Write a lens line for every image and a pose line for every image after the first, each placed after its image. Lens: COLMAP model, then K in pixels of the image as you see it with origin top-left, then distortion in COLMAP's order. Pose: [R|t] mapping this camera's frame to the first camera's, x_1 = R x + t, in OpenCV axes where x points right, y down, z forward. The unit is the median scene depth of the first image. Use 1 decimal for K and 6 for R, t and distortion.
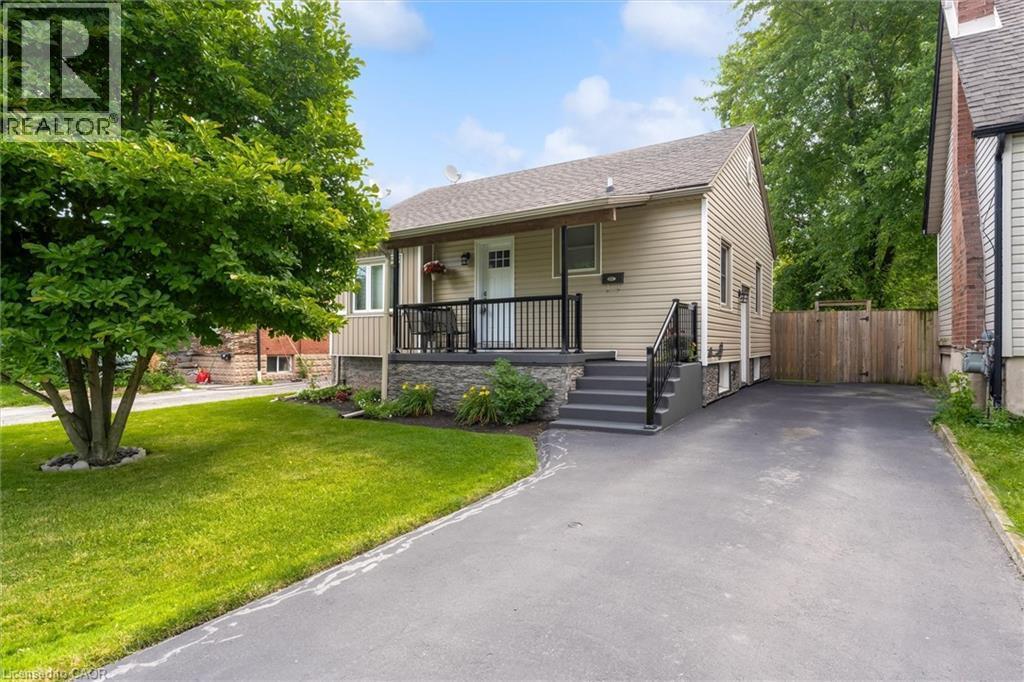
lens RADIAL K [[547.2, 0, 512.0], [0, 547.2, 341.0], [0, 0, 1]] dist [-0.001540, -0.000120]
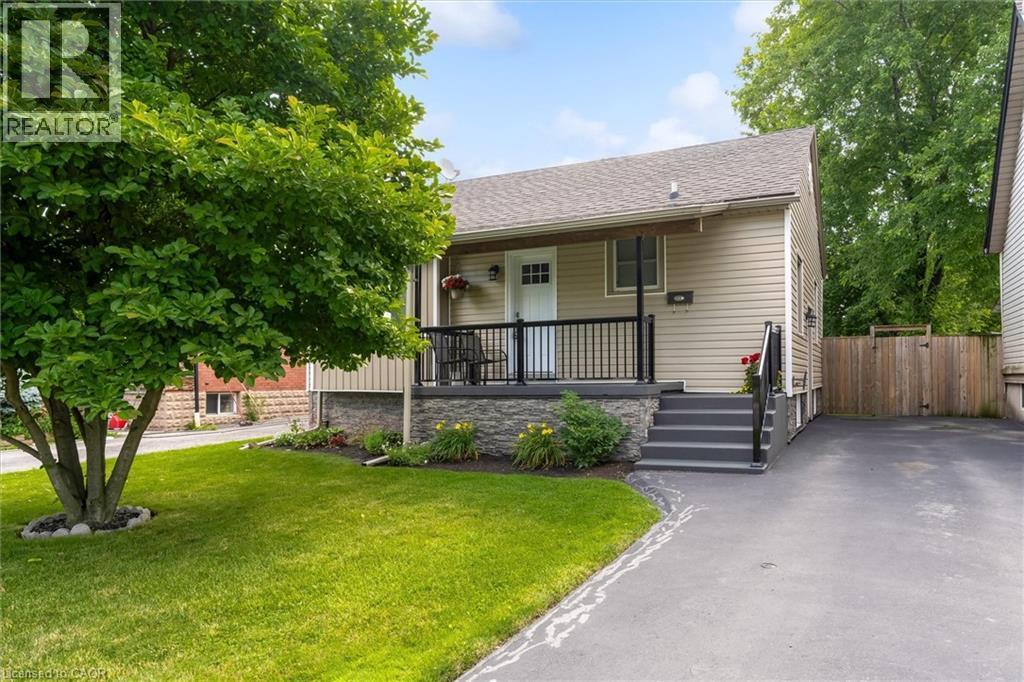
lens RADIAL K [[681.9, 0, 513.2], [0, 681.9, 370.0], [0, 0, 1]] dist [0.000770, -0.001691]
pose [[0.991385, -0.004336, 0.130906, -0.242009], [0.005556, 0.999944, -0.008956, 0.009030], [-0.130860, 0.009606, 0.991354, -0.041437]]
